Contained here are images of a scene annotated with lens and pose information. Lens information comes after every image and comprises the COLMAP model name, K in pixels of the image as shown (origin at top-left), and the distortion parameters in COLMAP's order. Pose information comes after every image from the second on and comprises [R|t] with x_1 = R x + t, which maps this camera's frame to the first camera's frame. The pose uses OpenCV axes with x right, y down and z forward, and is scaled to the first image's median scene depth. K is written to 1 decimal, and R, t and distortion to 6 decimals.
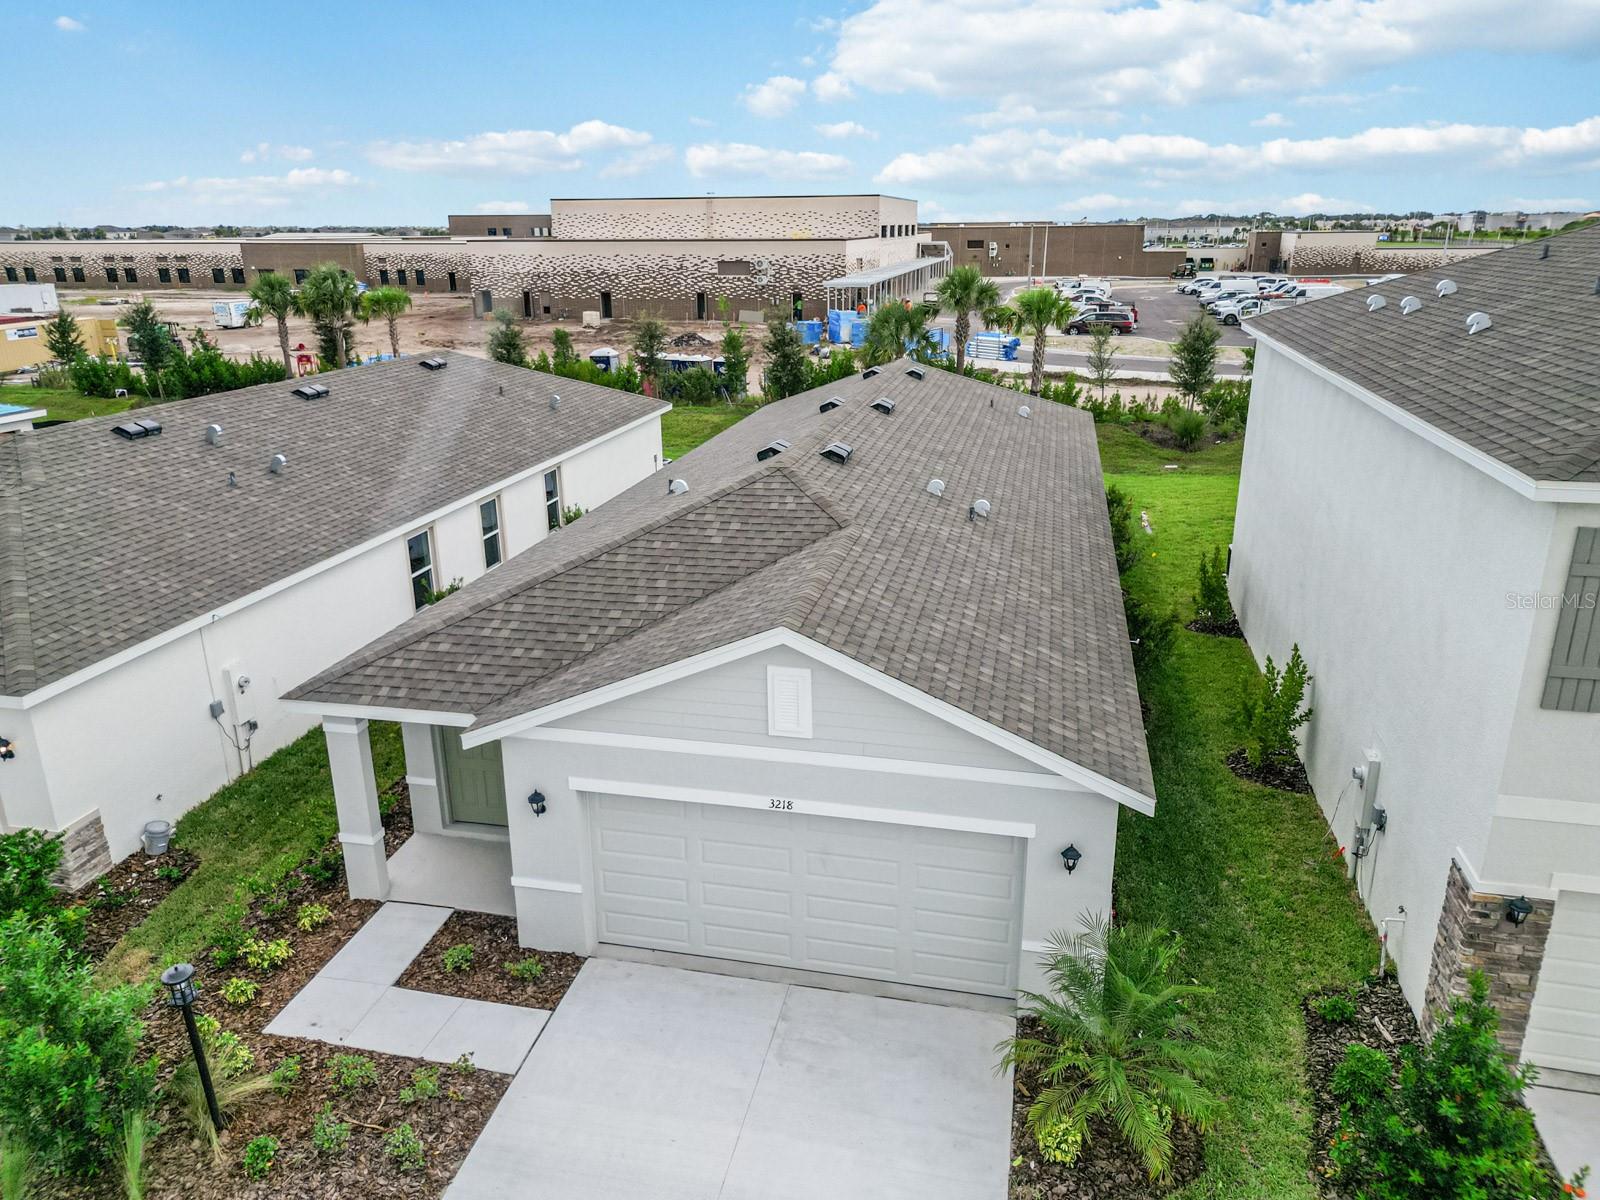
lens RADIAL K [[1122.8, 0, 798.6], [0, 1122.8, 603.0], [0, 0, 1]] dist [0.045714, -0.028076]
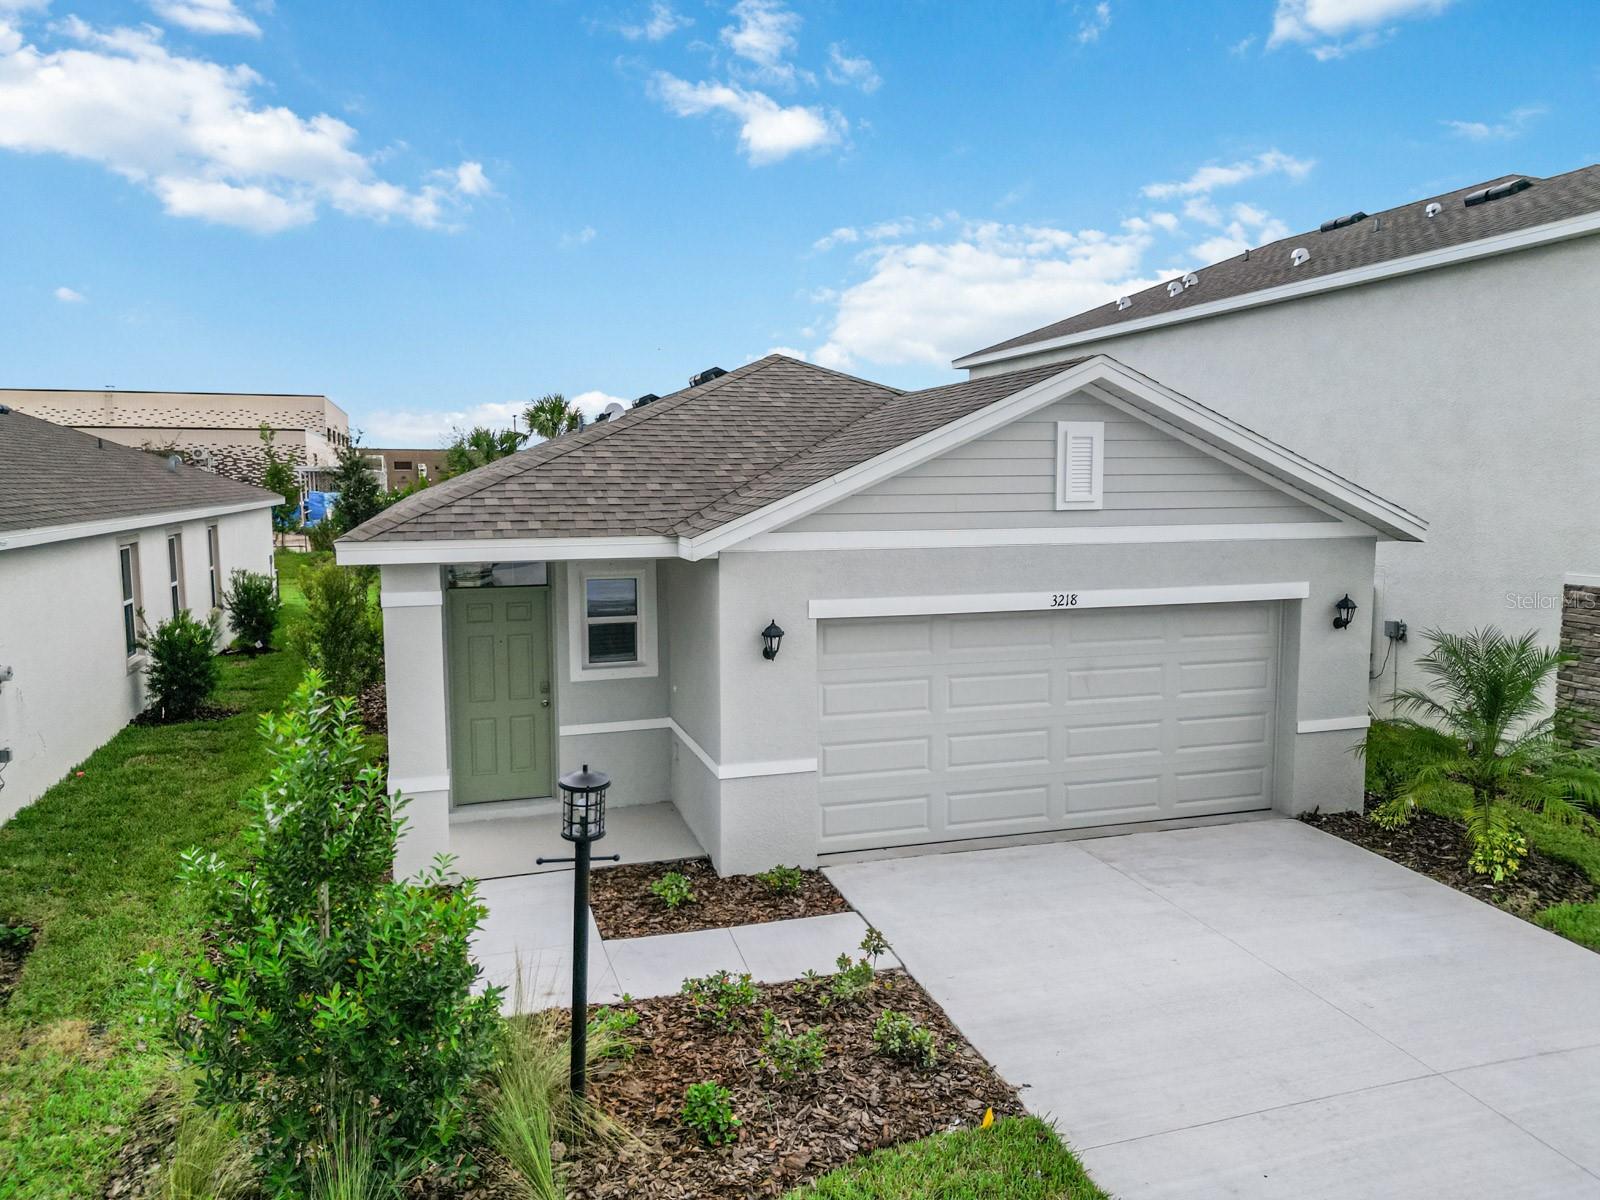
lens RADIAL K [[1122.8, 0, 792.1], [0, 1122.8, 604.6], [0, 0, 1]] dist [0.045714, -0.028076]
pose [[0.862844, -0.046688, 0.503310, -0.548626], [0.154793, 0.972293, -0.175175, 0.265250], [-0.481186, 0.229057, 0.846163, 0.338866]]
